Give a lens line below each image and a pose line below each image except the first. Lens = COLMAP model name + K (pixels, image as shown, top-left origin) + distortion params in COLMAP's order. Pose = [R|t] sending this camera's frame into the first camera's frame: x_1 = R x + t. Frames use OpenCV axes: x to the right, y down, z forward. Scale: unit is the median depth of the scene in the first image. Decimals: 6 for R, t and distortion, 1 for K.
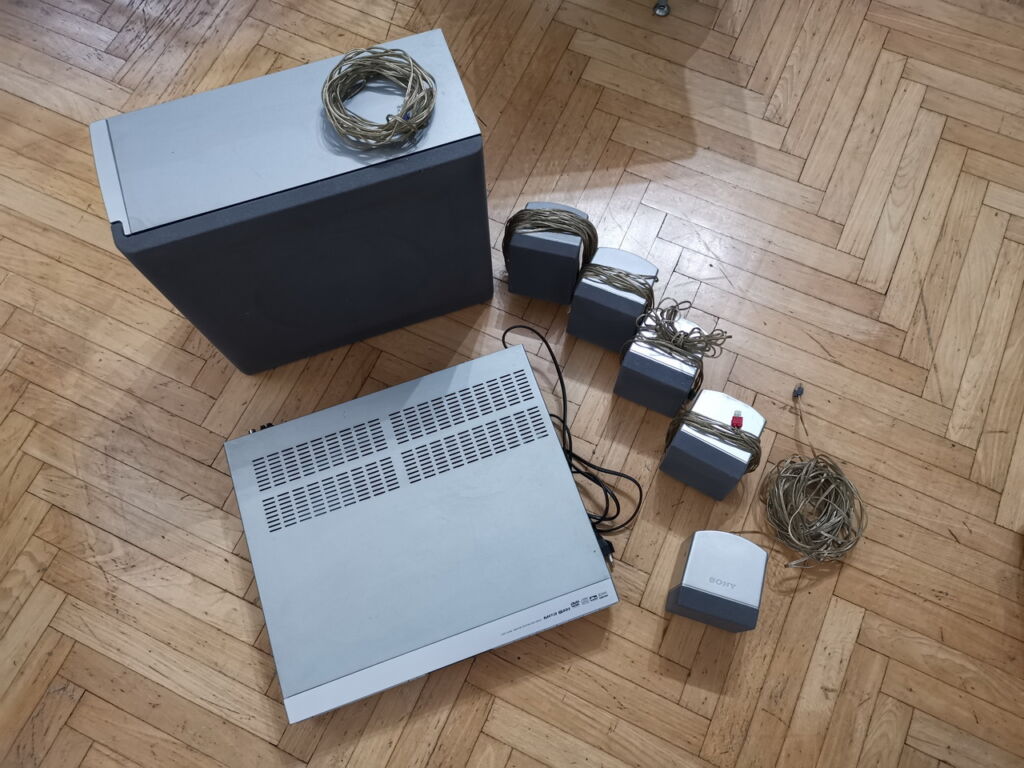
lens RADIAL K [[797.5, 0, 524.8], [0, 797.5, 413.8], [0, 0, 1]] dist [0.070687, -0.109335]
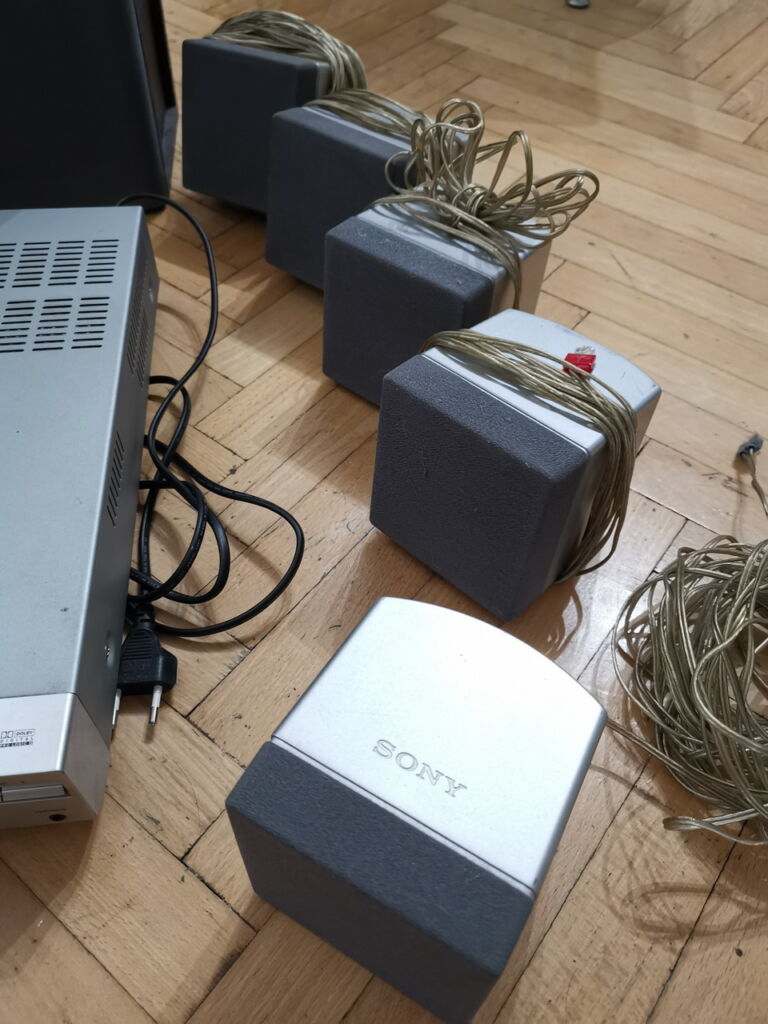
lens RADIAL K [[797.5, 0, 382.0], [0, 797.5, 546.4], [0, 0, 1]] dist [0.070687, -0.109335]
pose [[0.971684, 0.211666, -0.105009, 0.222337], [-0.234763, 0.915181, -0.327612, 0.209941], [0.026758, 0.342988, 0.938959, 0.656766]]
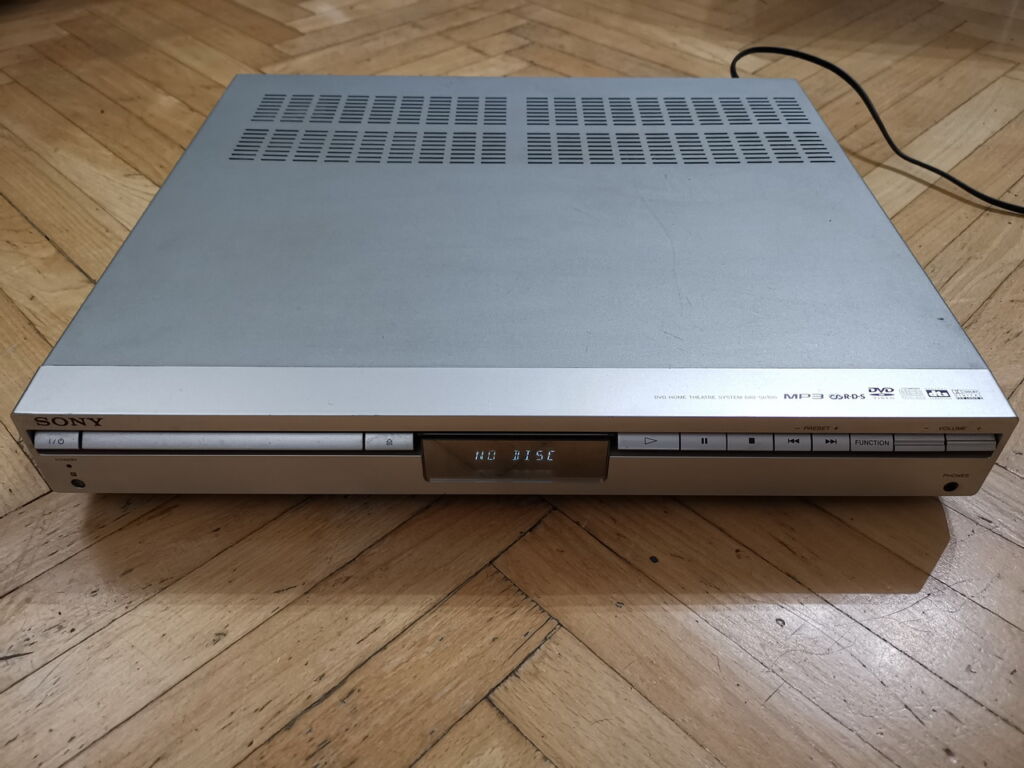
lens RADIAL K [[805.8, 0, 512.0], [0, 805.8, 384.0], [0, 0, 1]] dist [0.033225, -0.000571]
pose [[0.937351, 0.252541, -0.239994, -0.000467], [-0.338964, 0.820231, -0.460787, 0.412550], [0.080483, 0.513268, 0.854446, 0.633232]]
